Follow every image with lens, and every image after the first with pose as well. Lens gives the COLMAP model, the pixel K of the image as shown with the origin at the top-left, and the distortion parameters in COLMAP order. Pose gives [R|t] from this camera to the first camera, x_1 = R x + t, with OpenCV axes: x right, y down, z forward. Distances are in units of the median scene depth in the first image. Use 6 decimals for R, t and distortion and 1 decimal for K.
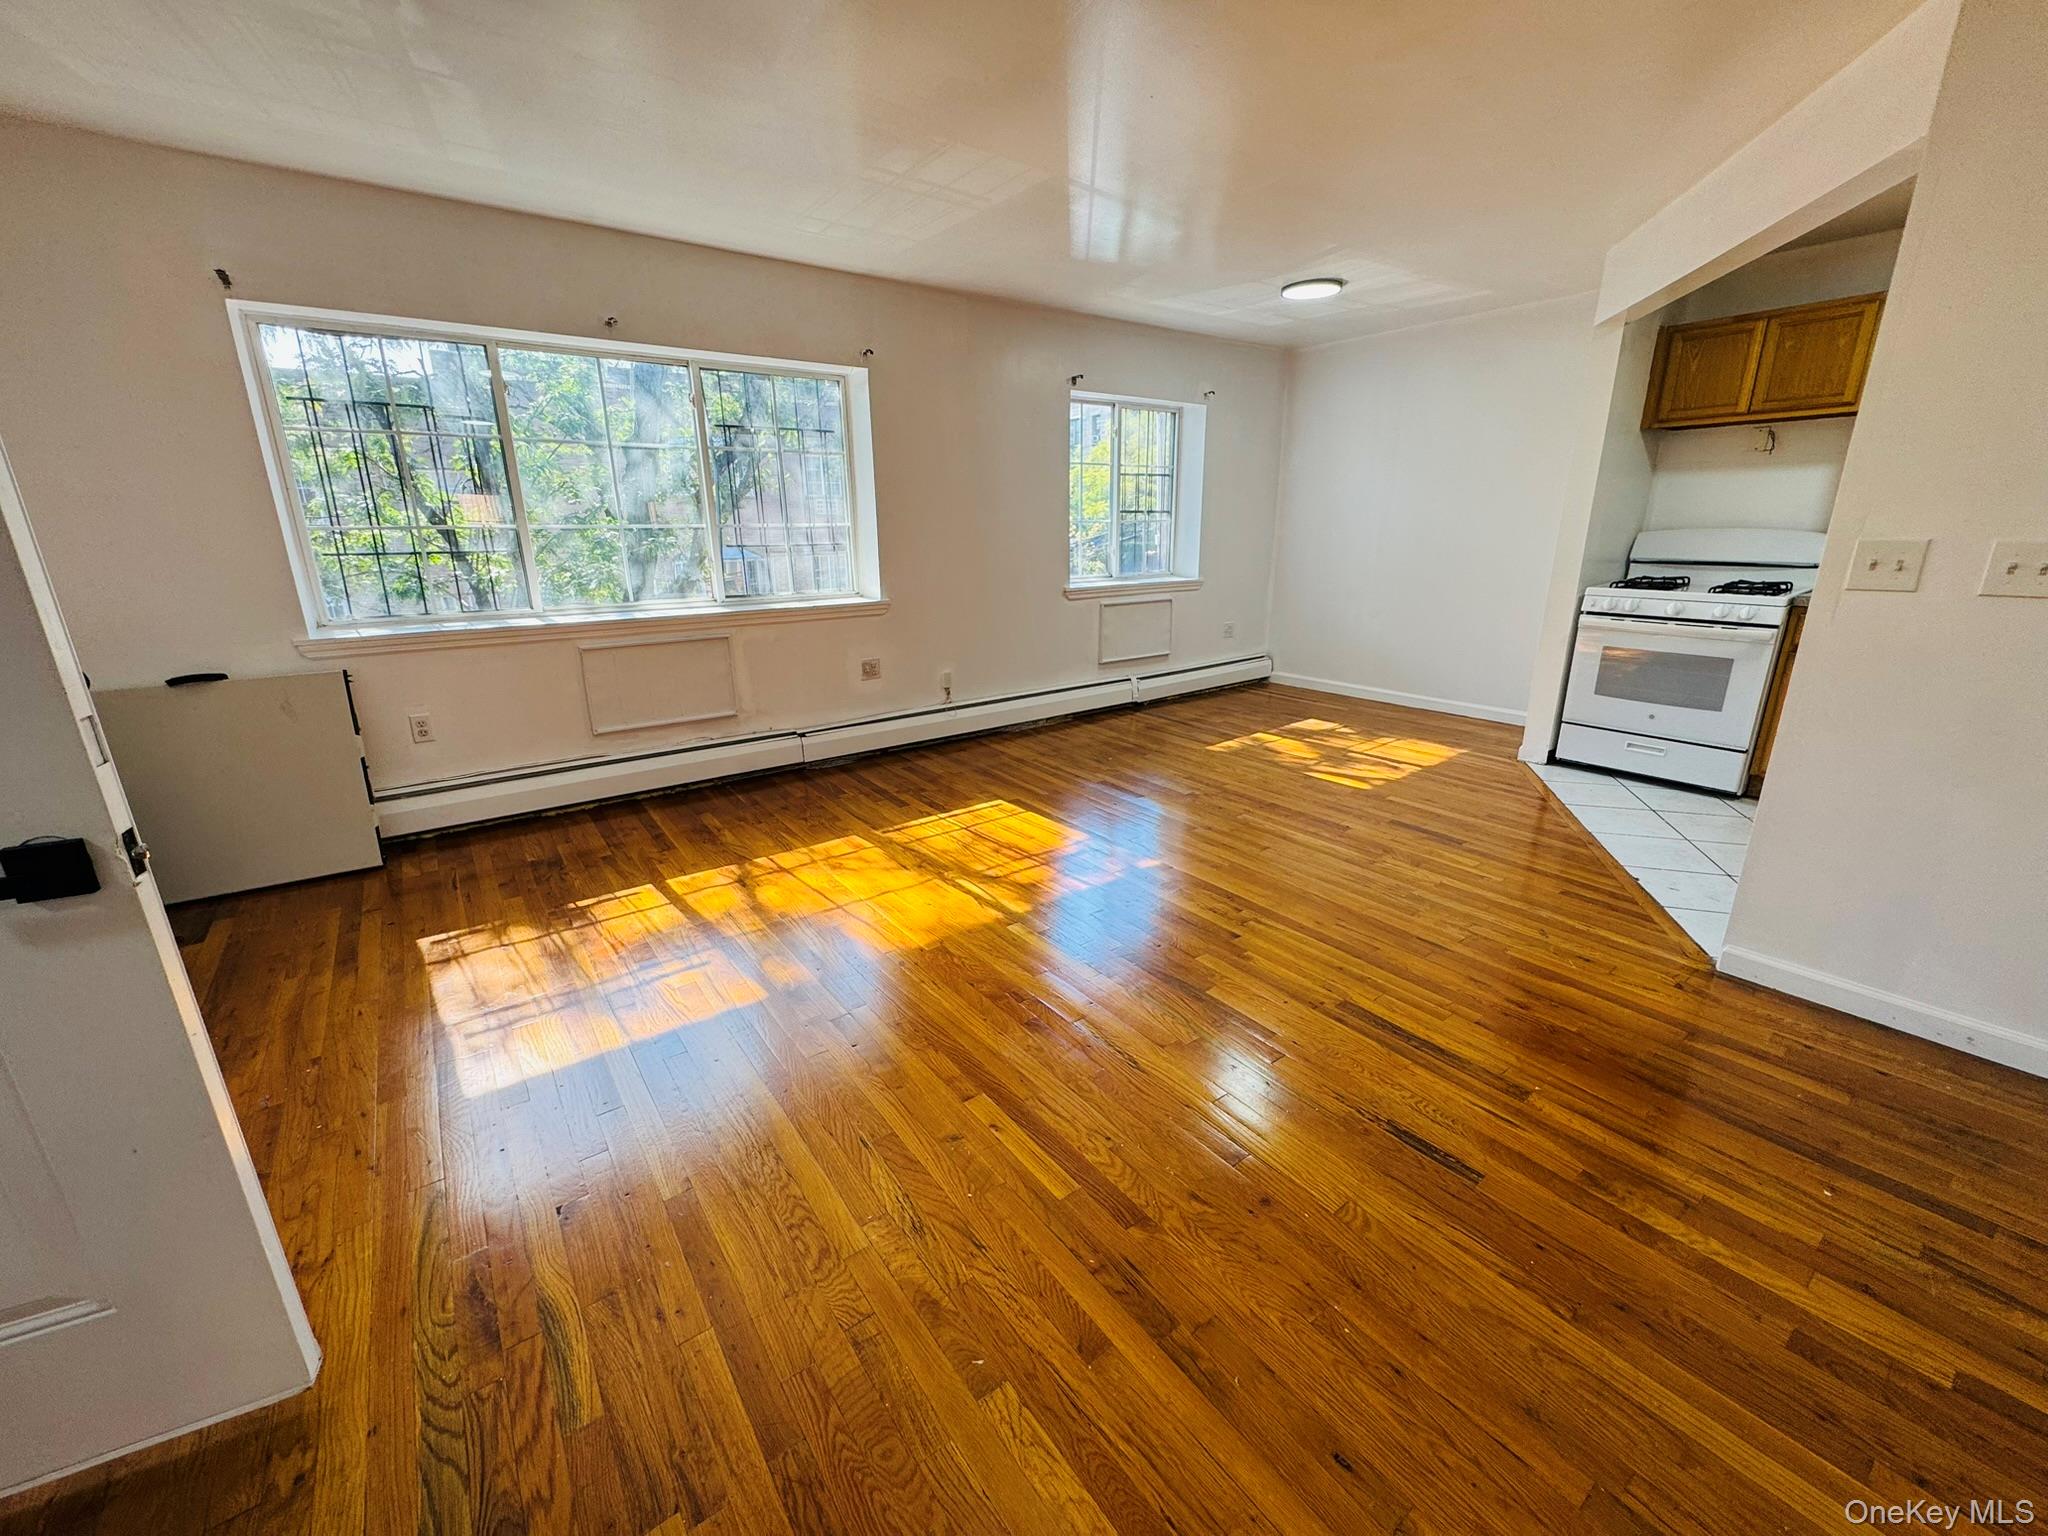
lens RADIAL K [[818.3, 0, 1024.5], [0, 818.3, 765.2], [0, 0, 1]] dist [-0.002178, 0.000106]
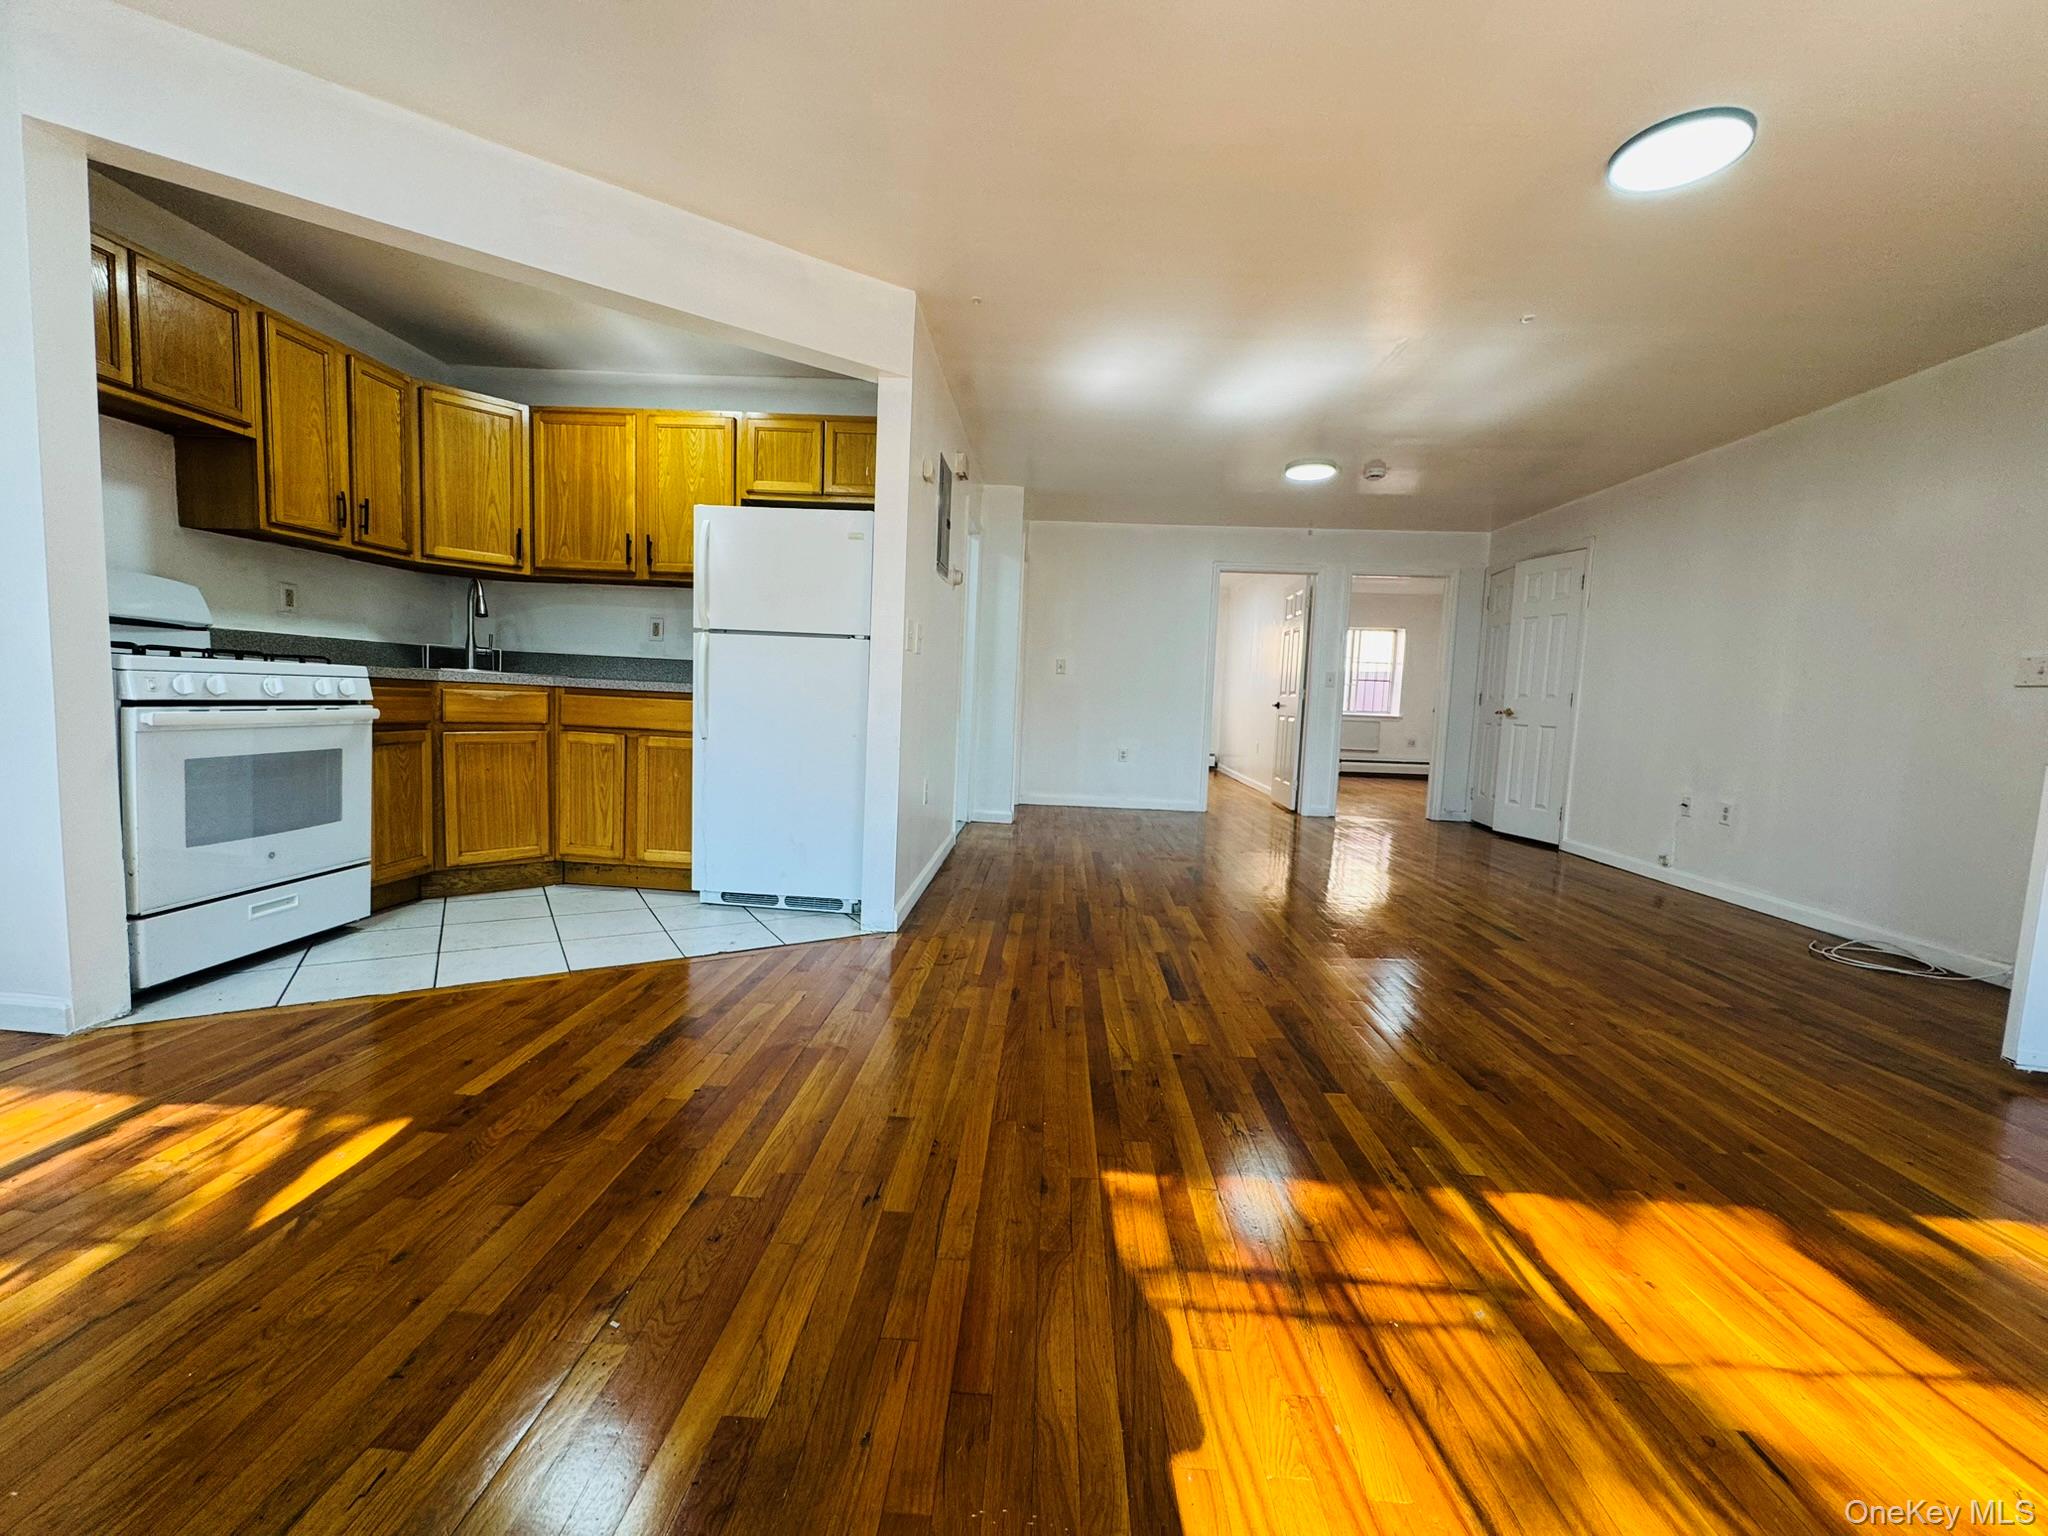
lens RADIAL K [[818.3, 0, 1024.5], [0, 818.3, 765.2], [0, 0, 1]] dist [-0.002178, 0.000106]
pose [[-0.775730, -0.077782, 0.626253, -0.099144], [0.147905, 0.942325, 0.300247, -0.289597], [-0.613487, 0.325537, -0.719485, 1.356485]]
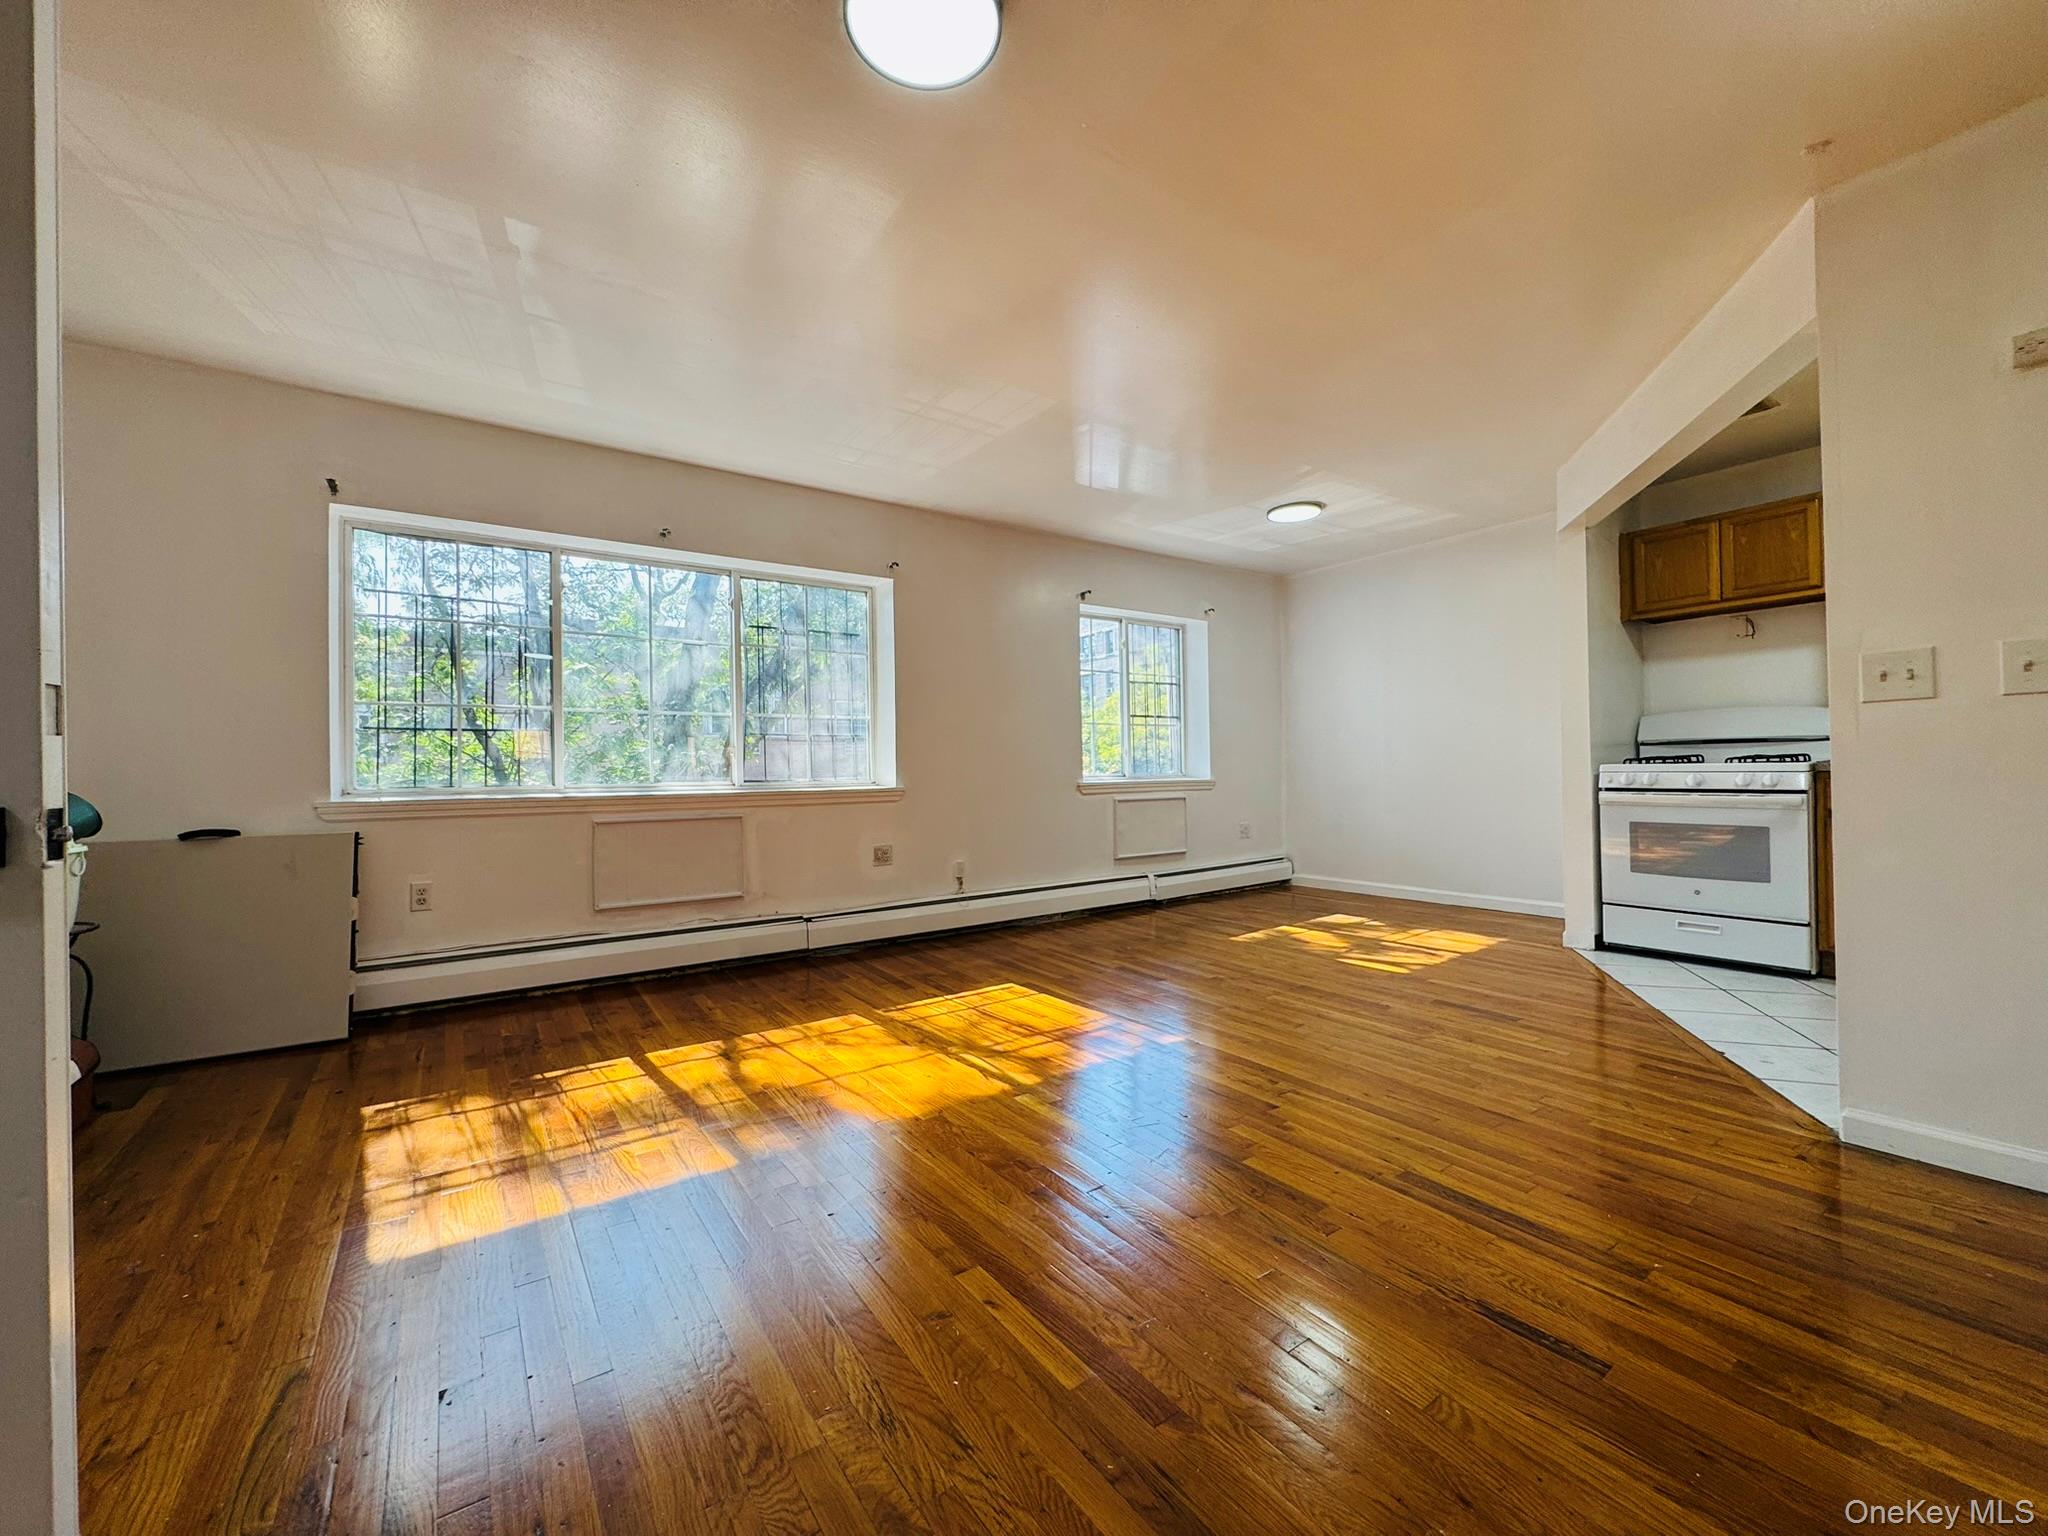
lens RADIAL K [[818.3, 0, 1024.5], [0, 818.3, 765.2], [0, 0, 1]] dist [-0.002178, 0.000106]
pose [[0.999686, -0.007153, -0.023997, 0.012009], [-0.000158, 0.956515, -0.291683, 0.096472], [0.025040, 0.291595, 0.956214, 0.036470]]
